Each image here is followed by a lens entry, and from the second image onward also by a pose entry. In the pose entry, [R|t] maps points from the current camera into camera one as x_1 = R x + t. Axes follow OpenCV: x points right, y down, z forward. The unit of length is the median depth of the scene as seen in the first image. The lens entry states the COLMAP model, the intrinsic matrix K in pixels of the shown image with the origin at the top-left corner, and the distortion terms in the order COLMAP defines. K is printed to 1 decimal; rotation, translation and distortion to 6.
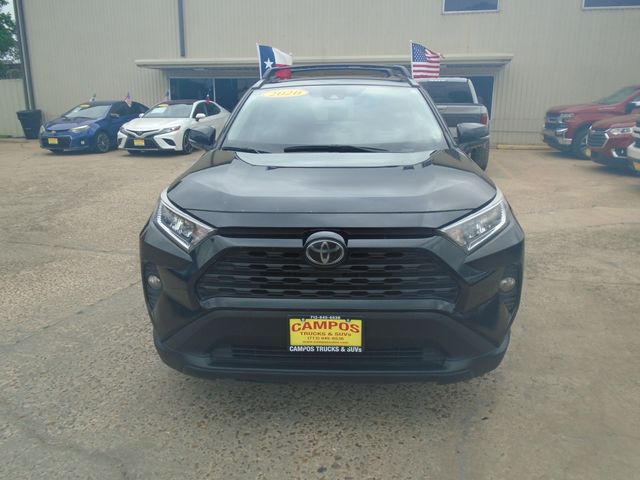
lens RADIAL K [[483.4, 0, 320.7], [0, 483.4, 238.8], [0, 0, 1]] dist [-0.016465, 0.001737]
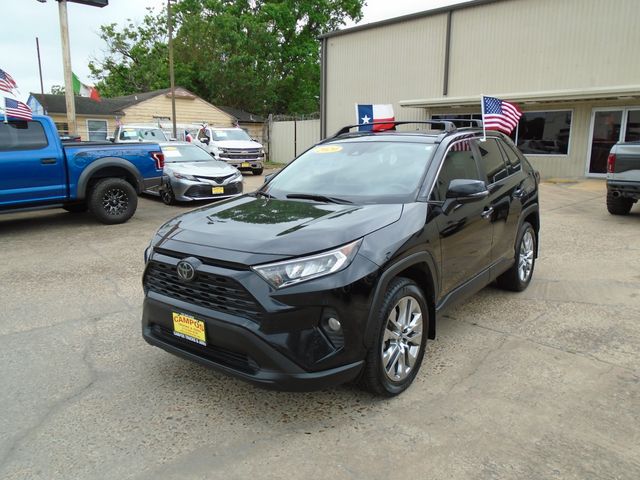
lens RADIAL K [[483.4, 0, 321.7], [0, 483.4, 242.8], [0, 0, 1]] dist [-0.016465, 0.001737]
pose [[0.823687, 0.108259, -0.556614, 0.986522], [-0.136775, 0.990554, -0.009743, -0.084677], [0.550302, 0.084156, 0.830714, -0.007150]]
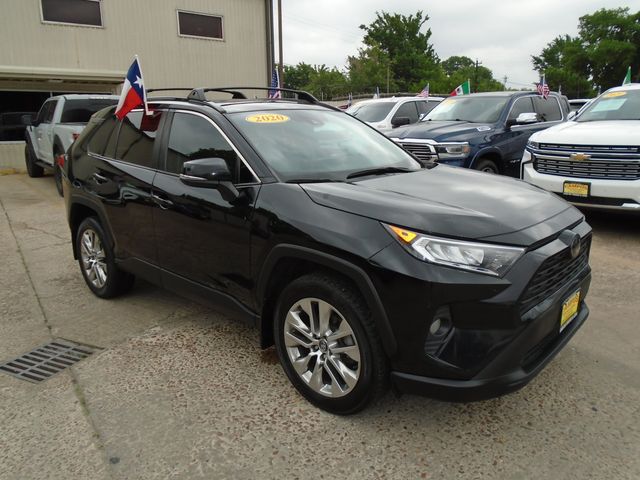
lens RADIAL K [[483.4, 0, 320.0], [0, 483.4, 239.6], [0, 0, 1]] dist [-0.016465, 0.001737]
pose [[0.644927, -0.189985, 0.740253, -1.151461], [0.211100, 0.975209, 0.066371, -0.182060], [-0.734511, 0.113463, 0.669044, 0.526756]]
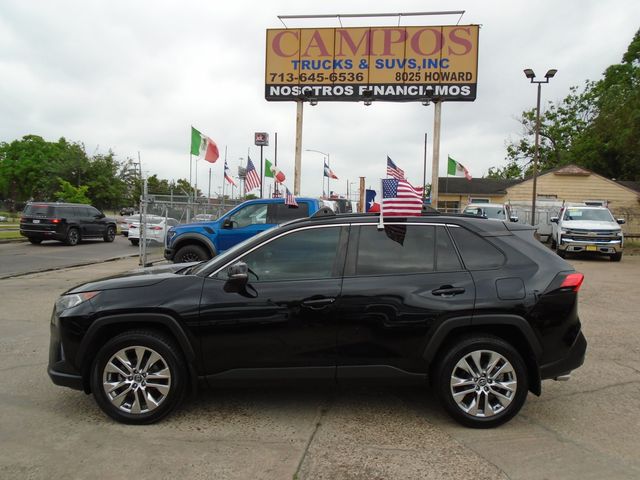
lens RADIAL K [[483.4, 0, 317.2], [0, 483.4, 237.5], [0, 0, 1]] dist [-0.016465, 0.001737]
pose [[0.074981, 0.044470, -0.996193, 2.162945], [-0.271961, 0.962046, 0.022476, -0.553753], [0.959383, 0.269240, 0.084229, 1.614192]]
